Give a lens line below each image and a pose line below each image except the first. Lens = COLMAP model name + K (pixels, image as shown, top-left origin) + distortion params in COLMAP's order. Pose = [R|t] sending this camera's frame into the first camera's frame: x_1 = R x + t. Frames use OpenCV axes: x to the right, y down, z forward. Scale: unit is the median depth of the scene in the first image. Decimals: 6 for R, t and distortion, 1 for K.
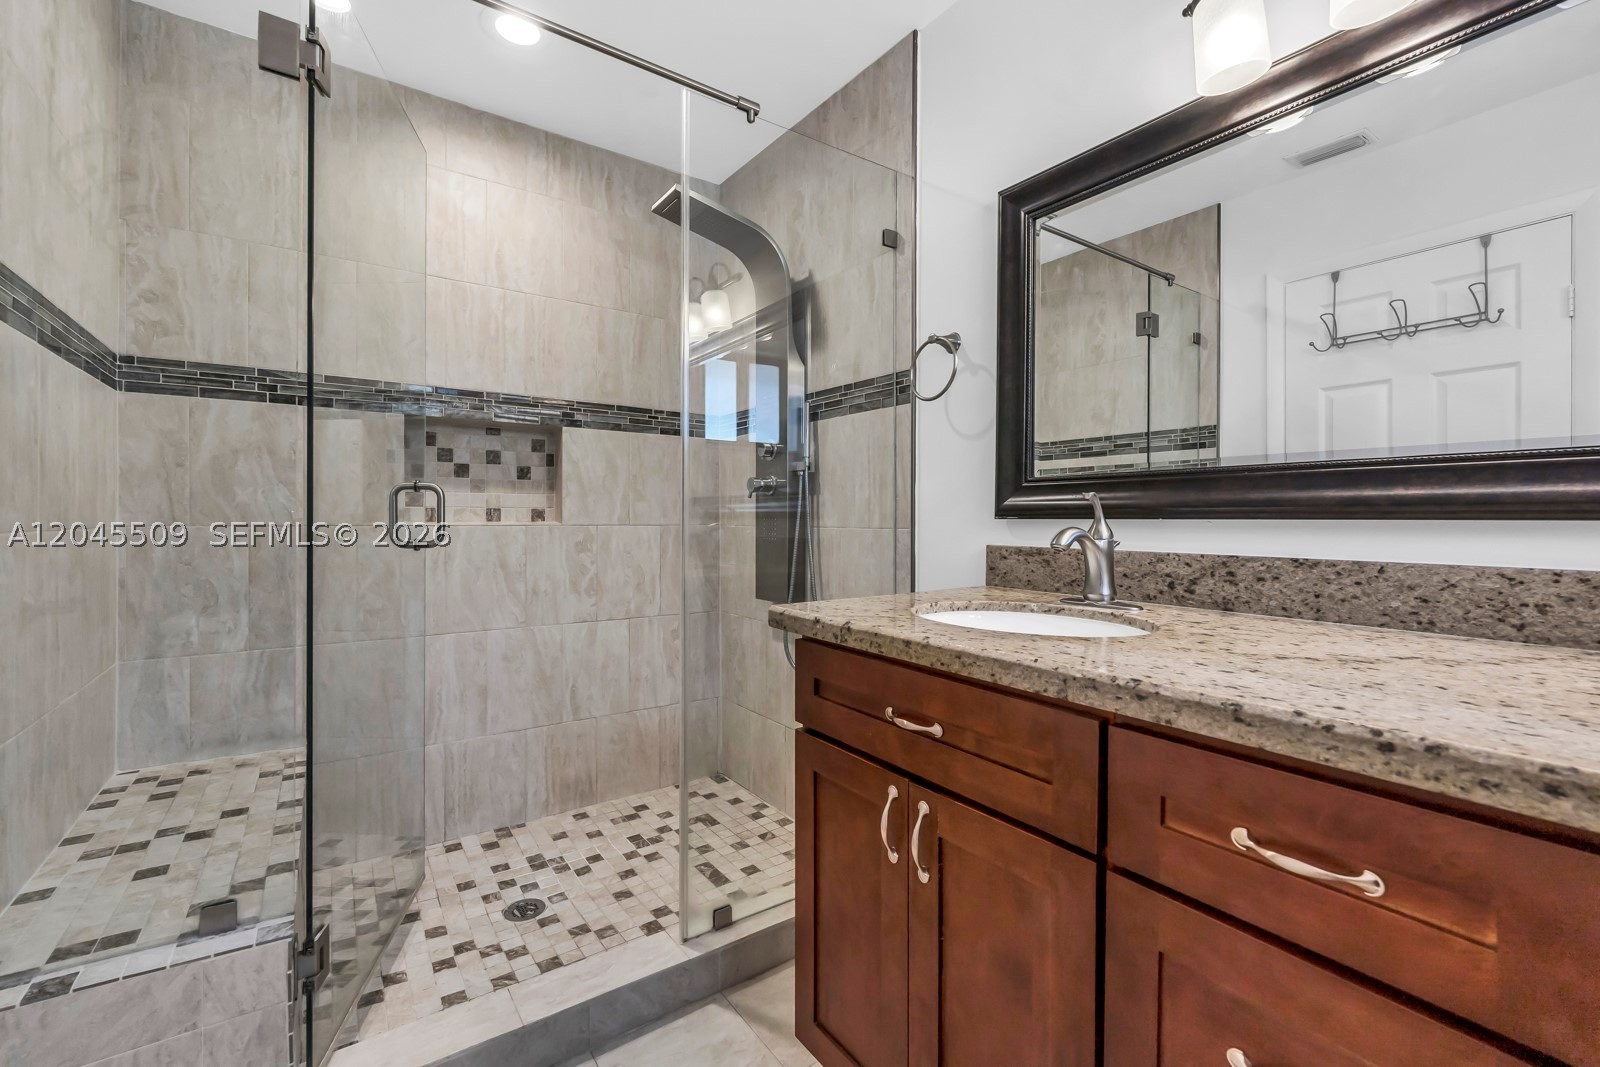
lens RADIAL K [[663.6, 0, 797.4], [0, 663.6, 523.9], [0, 0, 1]] dist [0.003415, -0.000584]
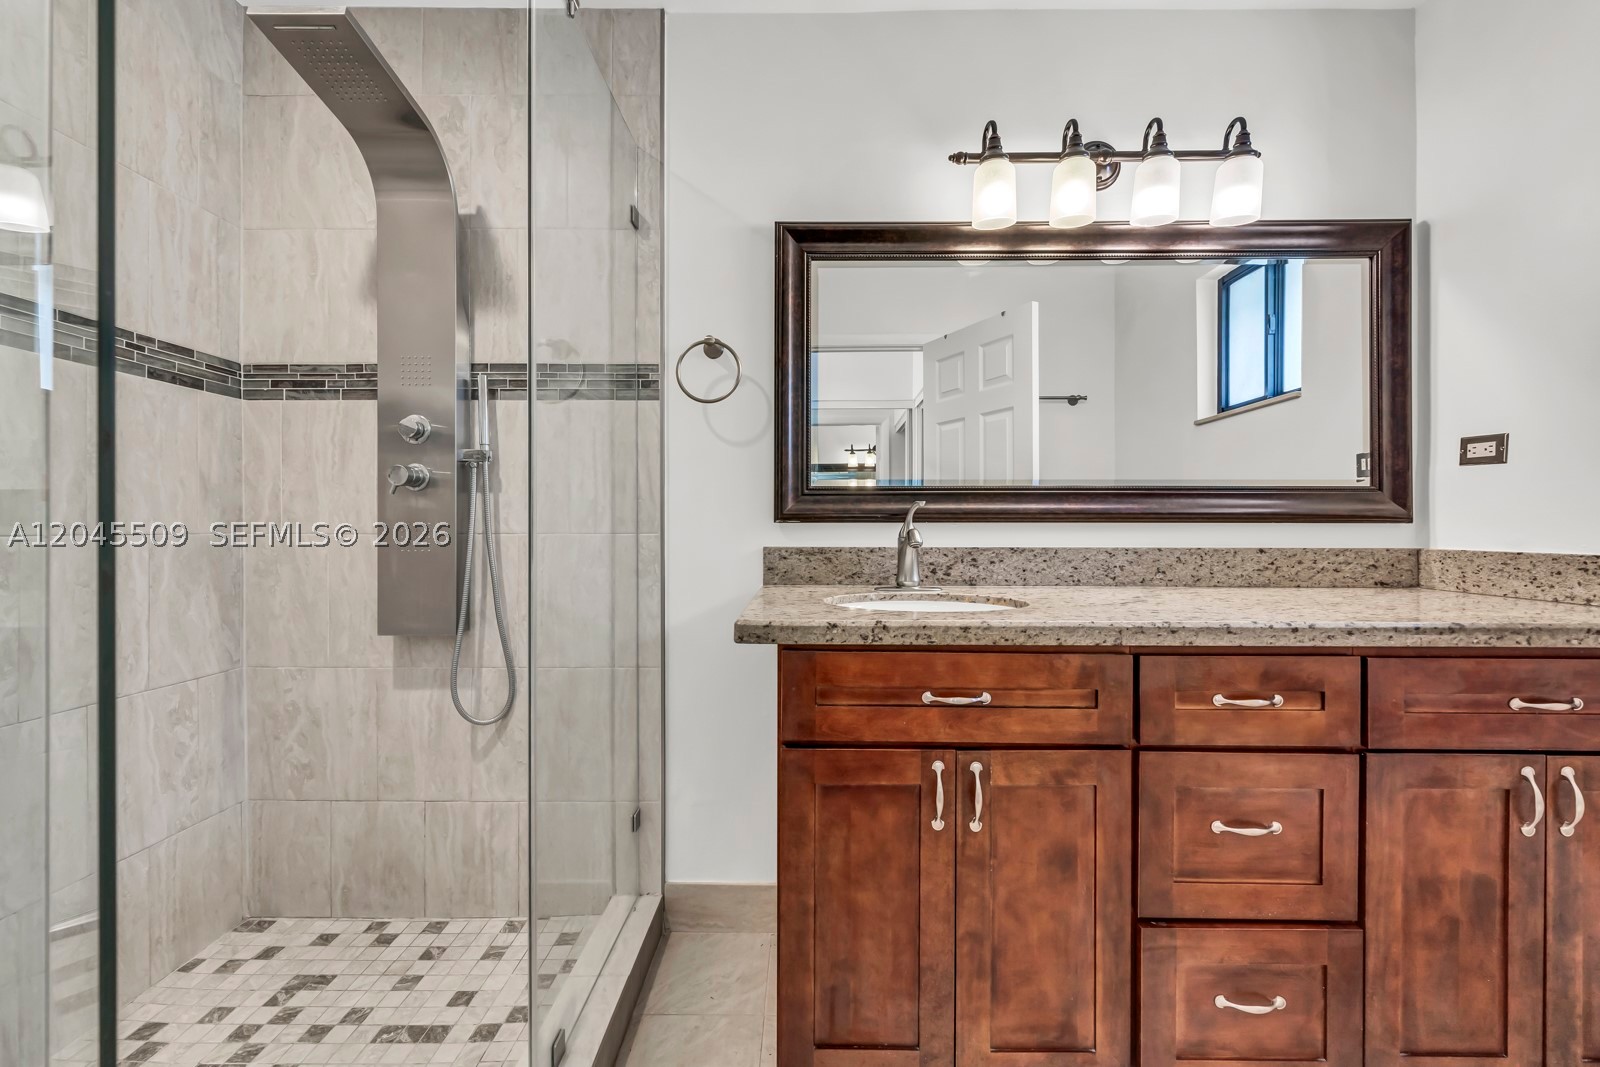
lens RADIAL K [[663.6, 0, 798.8], [0, 663.6, 529.7], [0, 0, 1]] dist [0.003415, -0.000584]
pose [[0.599488, -0.005931, 0.800361, -0.586667], [0.007741, 0.999969, 0.001612, 0.002755], [-0.800346, 0.005229, 0.599516, 0.344653]]
